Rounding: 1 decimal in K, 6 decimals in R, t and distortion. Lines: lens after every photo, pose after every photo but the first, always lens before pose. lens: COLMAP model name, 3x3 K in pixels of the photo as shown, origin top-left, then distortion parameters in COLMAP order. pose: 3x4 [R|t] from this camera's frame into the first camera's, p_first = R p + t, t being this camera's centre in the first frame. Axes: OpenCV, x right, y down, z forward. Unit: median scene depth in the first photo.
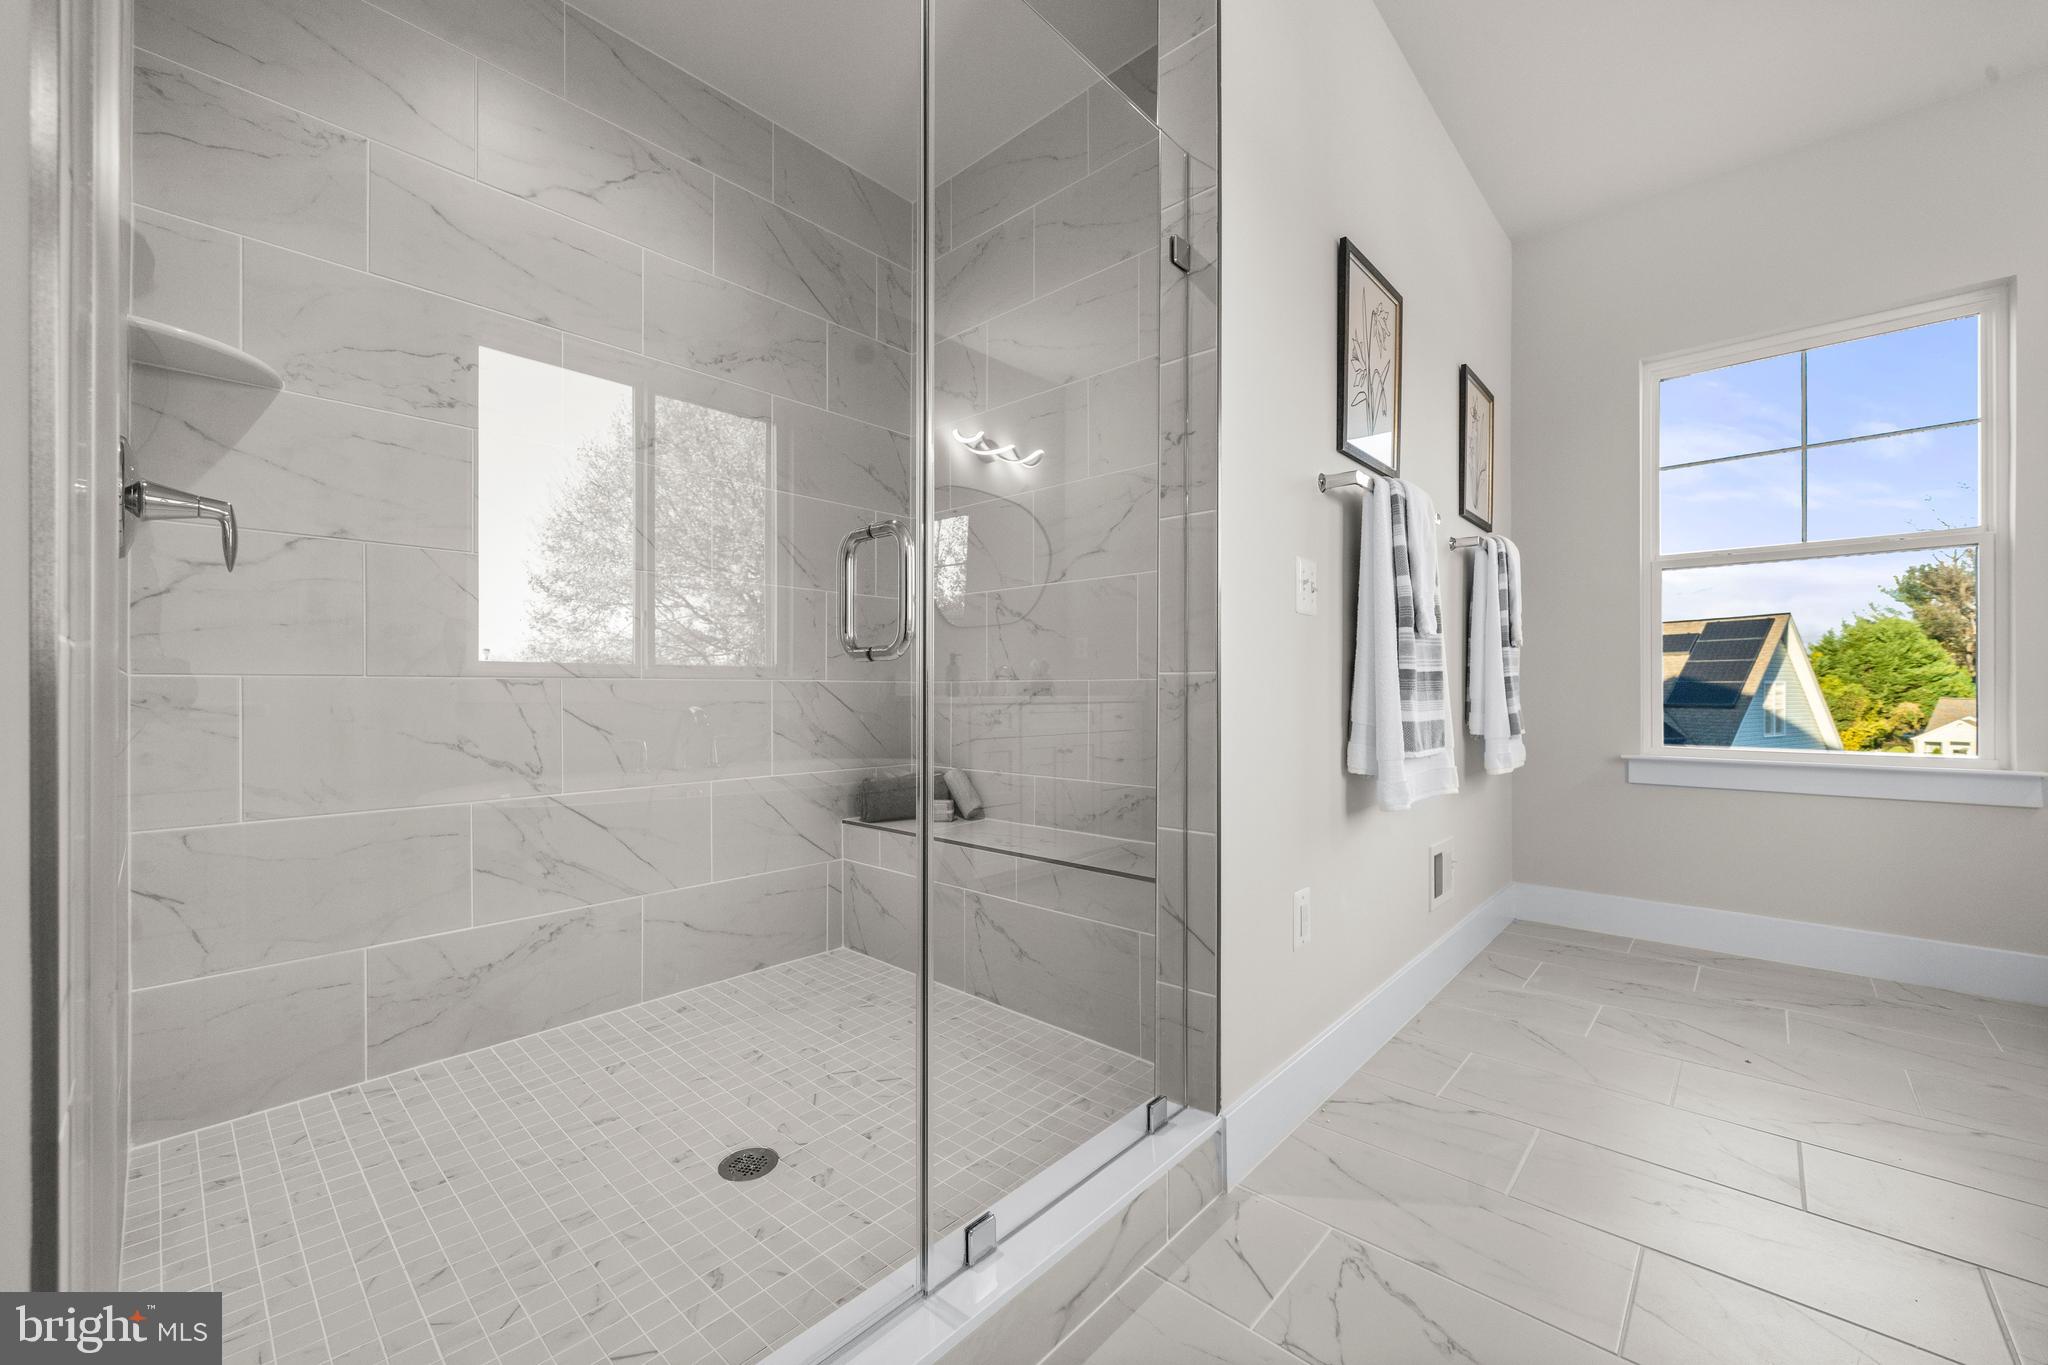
lens RADIAL K [[801.6, 0, 1021.8], [0, 801.6, 692.3], [0, 0, 1]] dist [0.004279, -0.000112]
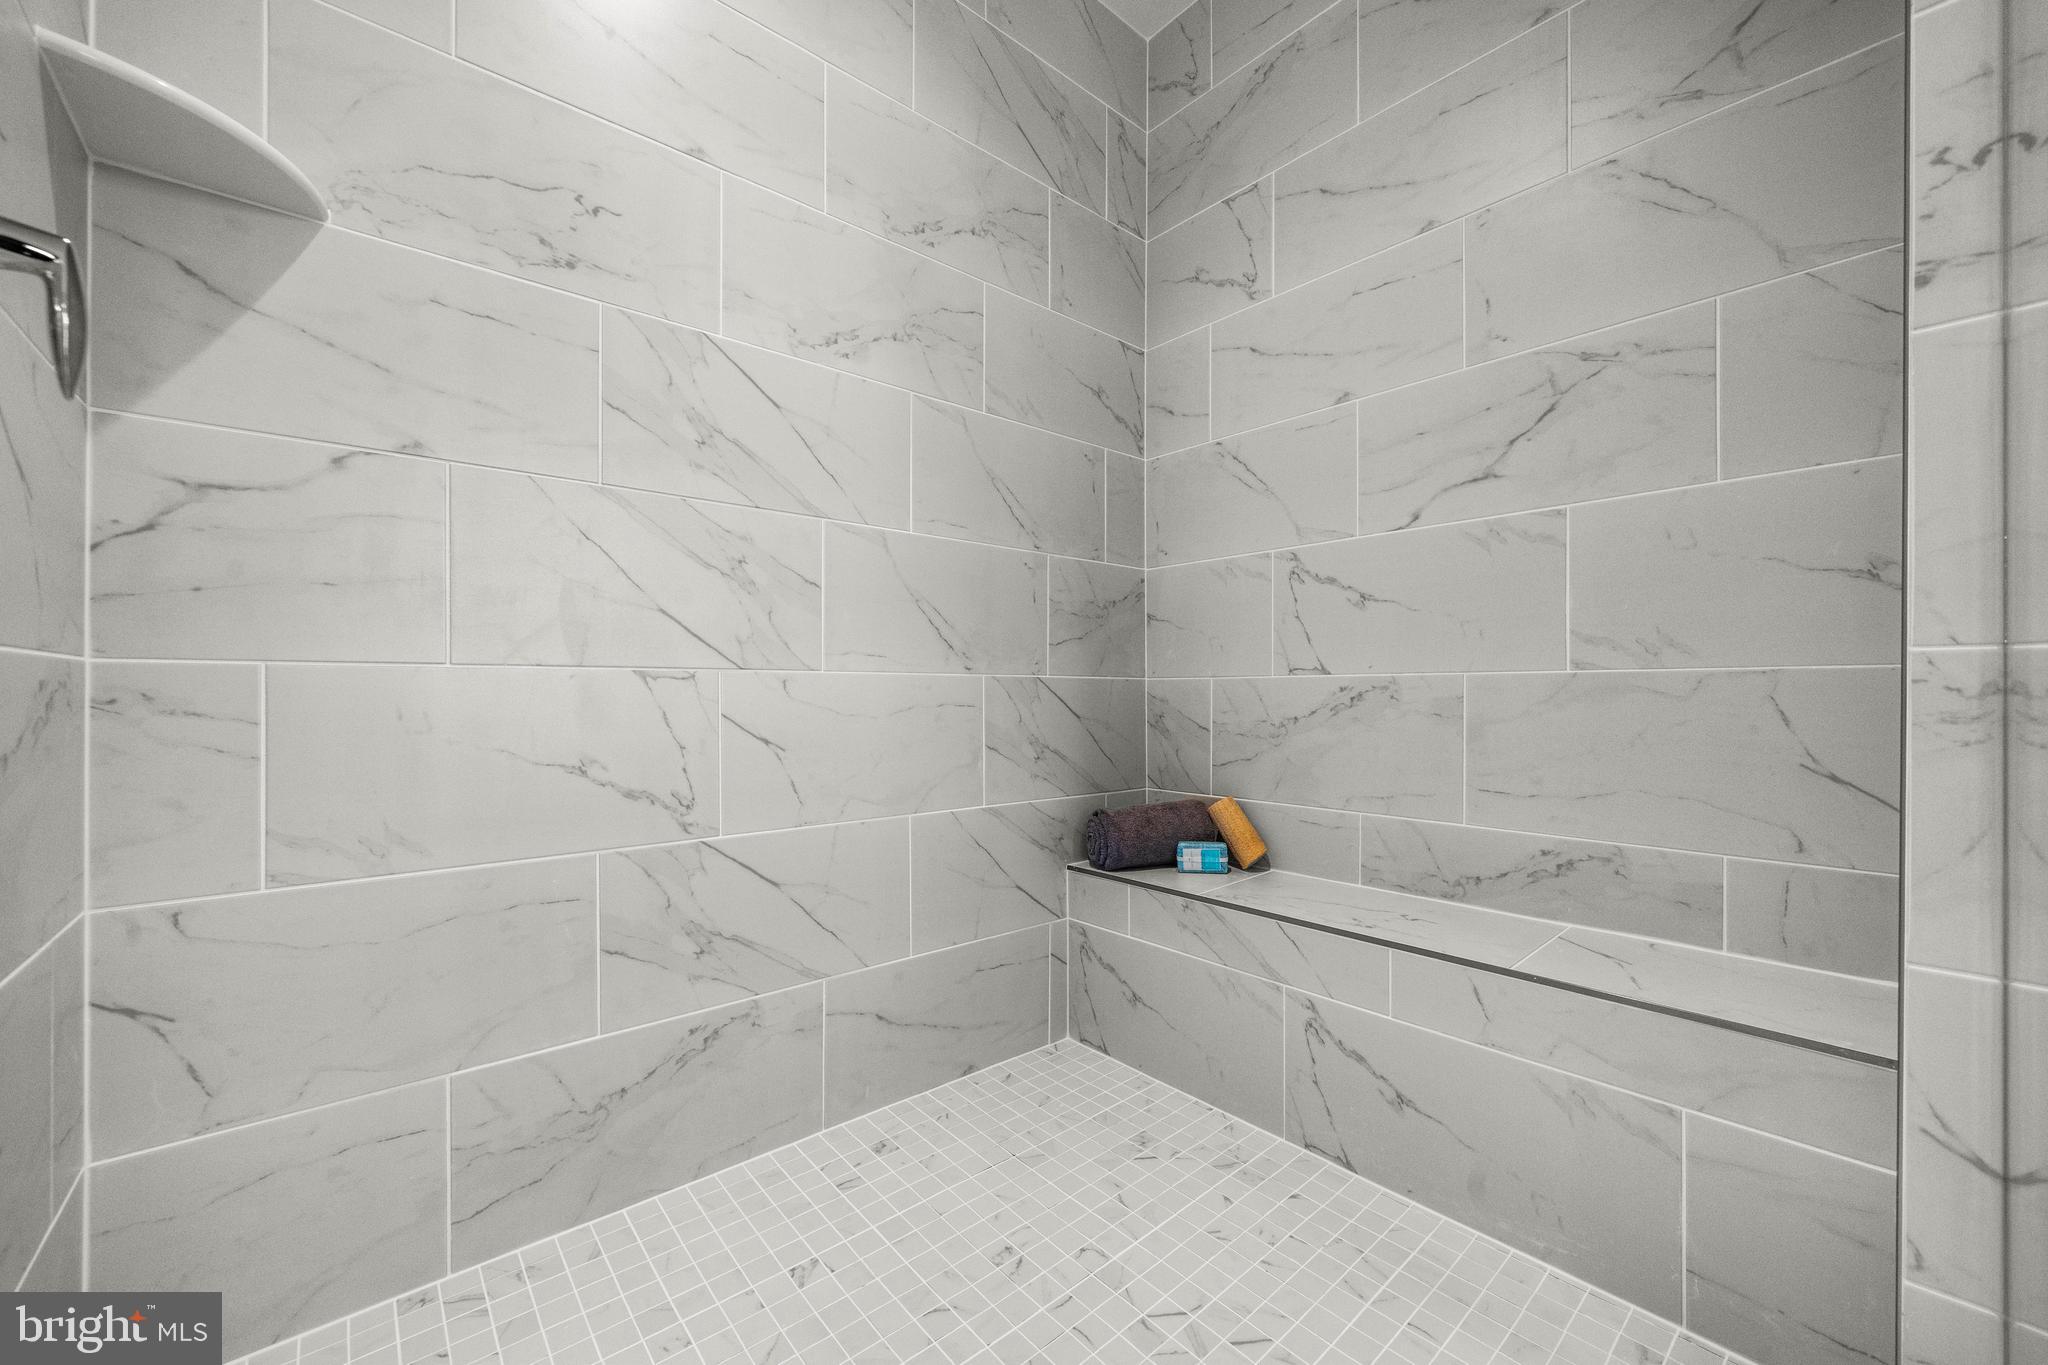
lens RADIAL K [[801.6, 0, 1024.2], [0, 801.6, 695.7], [0, 0, 1]] dist [0.004279, -0.000112]
pose [[0.993308, 0.001752, -0.115483, -0.233696], [-0.001715, 0.999998, 0.000418, 0.004007], [0.115484, -0.000217, 0.993309, 0.344846]]
